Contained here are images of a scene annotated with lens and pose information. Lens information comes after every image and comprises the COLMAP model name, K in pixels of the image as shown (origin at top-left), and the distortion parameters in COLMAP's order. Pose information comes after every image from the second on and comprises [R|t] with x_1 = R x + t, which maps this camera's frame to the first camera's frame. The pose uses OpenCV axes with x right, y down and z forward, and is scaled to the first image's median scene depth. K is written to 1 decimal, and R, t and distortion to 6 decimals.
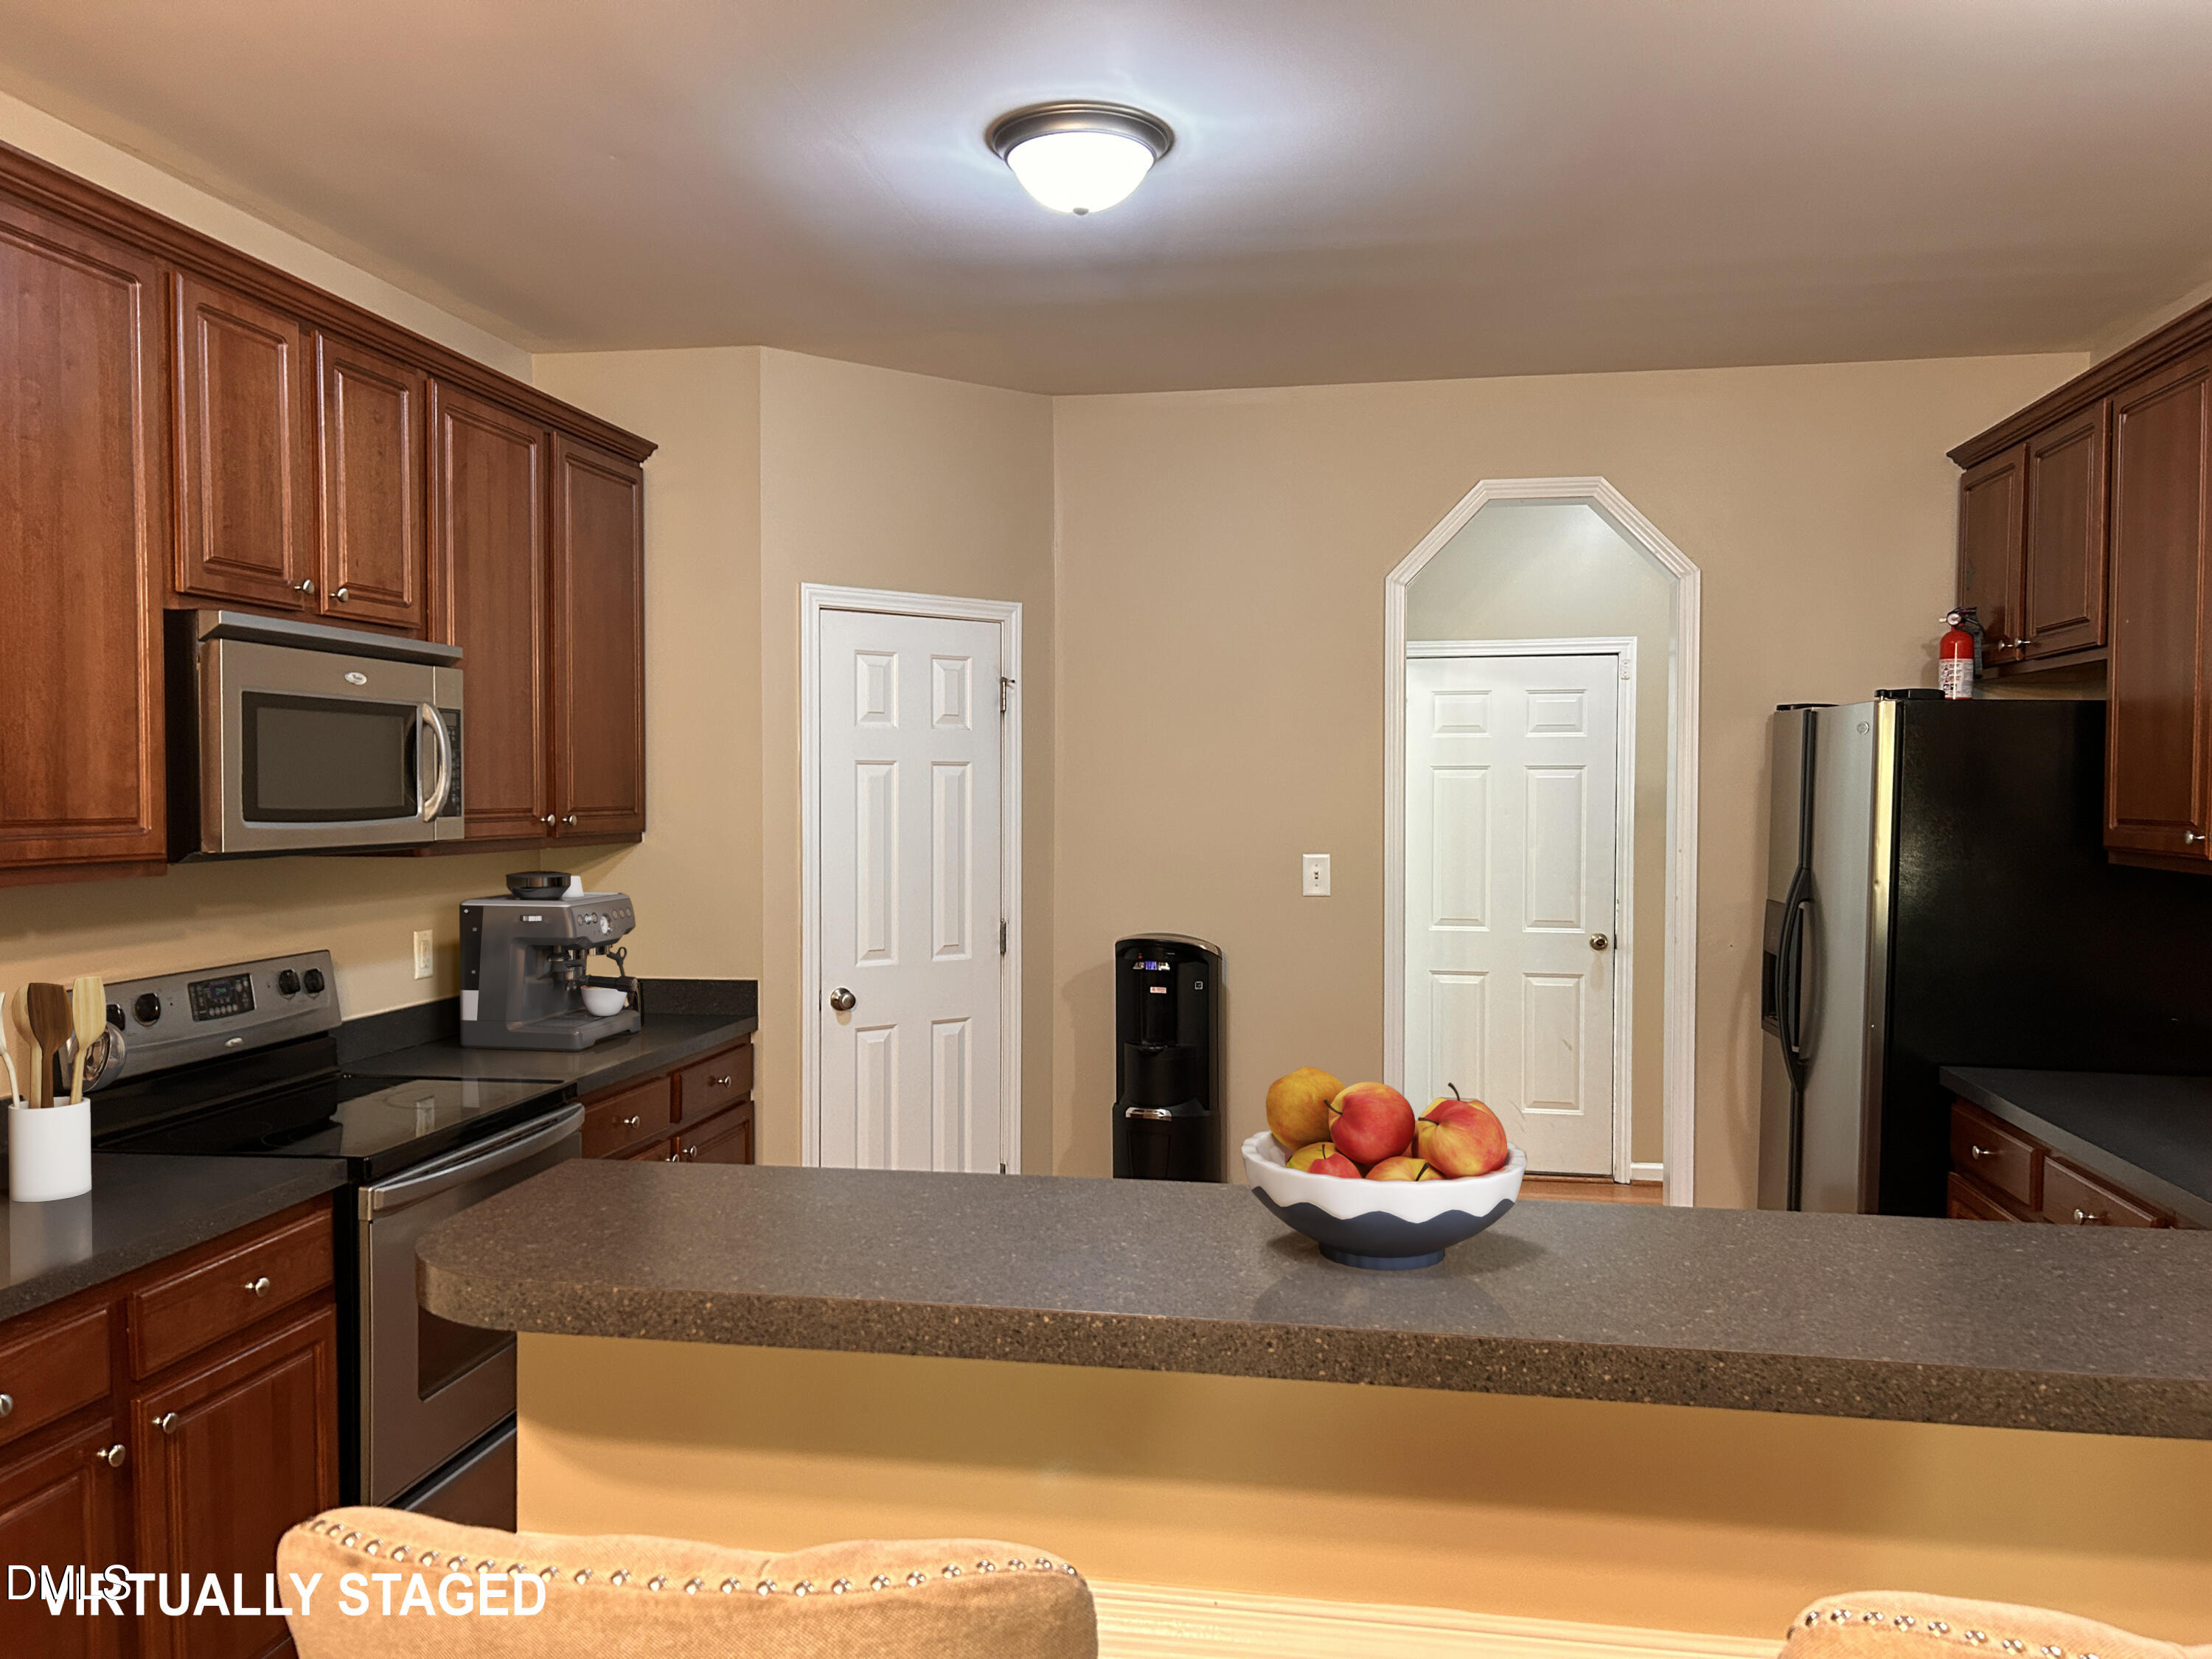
lens RADIAL K [[1655.8, 0, 1106.0], [0, 1655.8, 829.5], [0, 0, 1]] dist [0.001925, 0.004181]
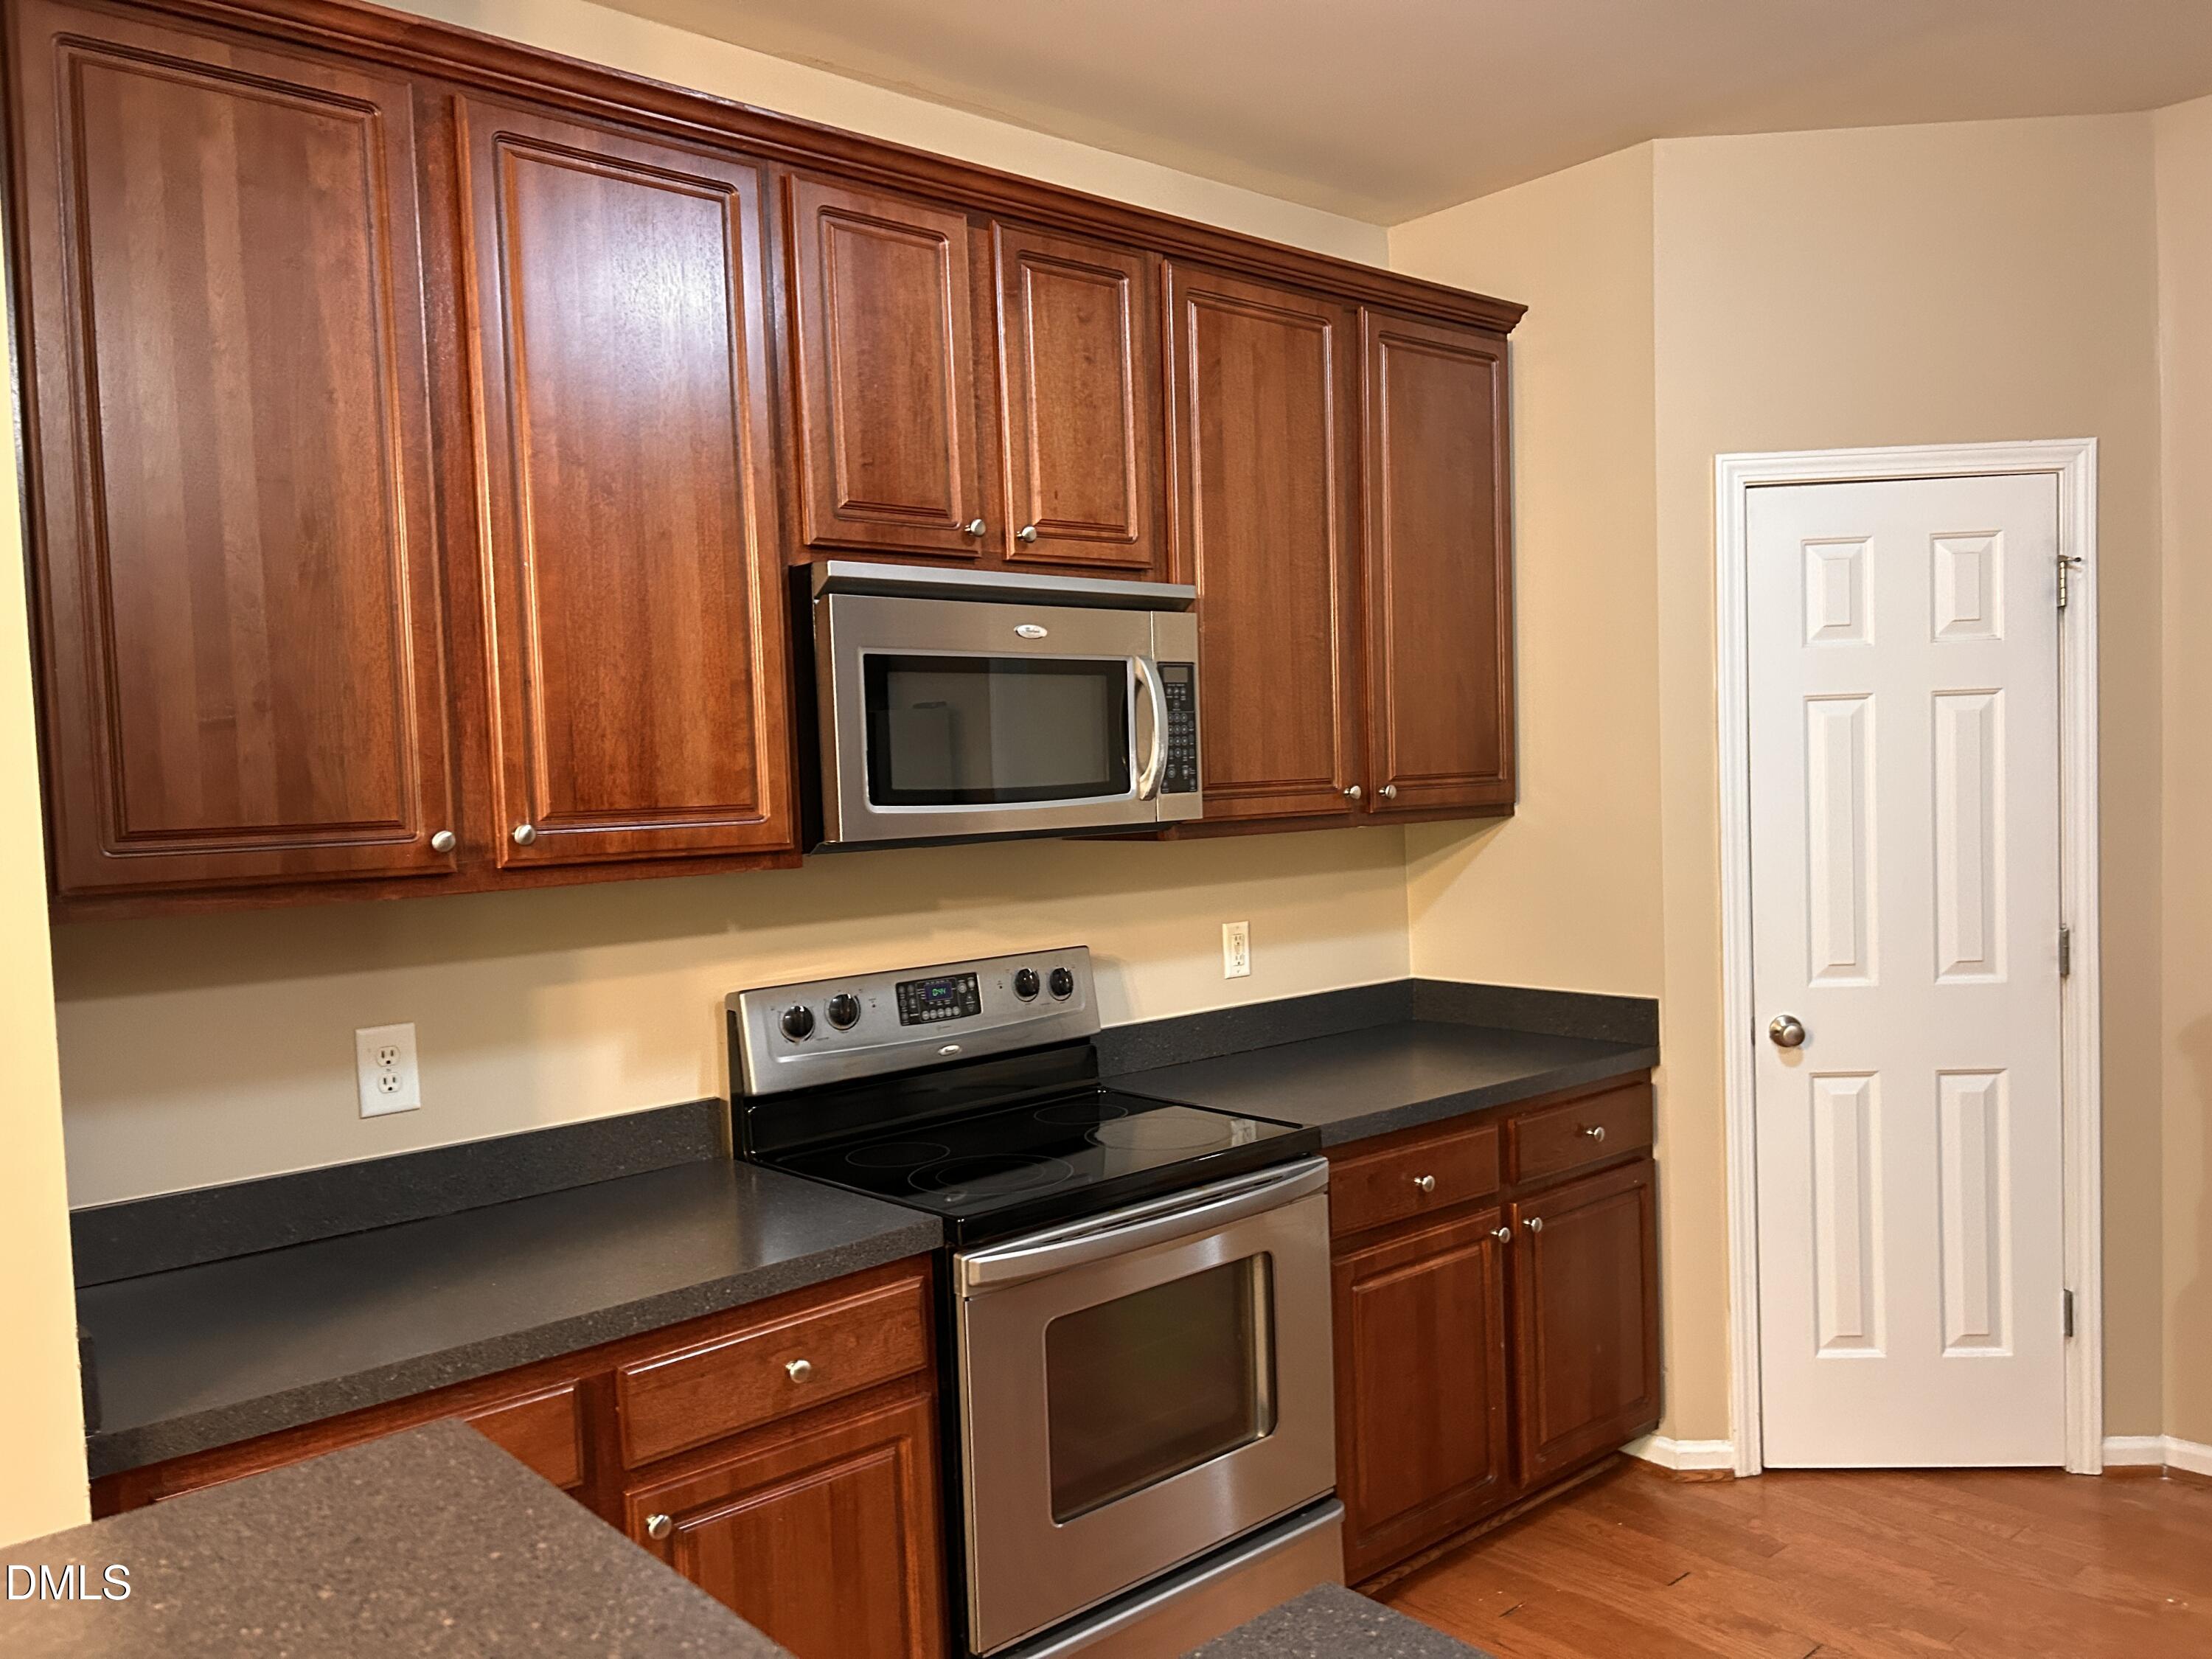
lens RADIAL K [[1577.6, 0, 1103.8], [0, 1577.6, 857.5], [0, 0, 1]] dist [0.070541, -0.111943]
pose [[0.755420, 0.003338, -0.655232, 0.094477], [0.021686, 0.999312, 0.030092, 0.000218], [0.654882, -0.036941, 0.754828, 0.395746]]
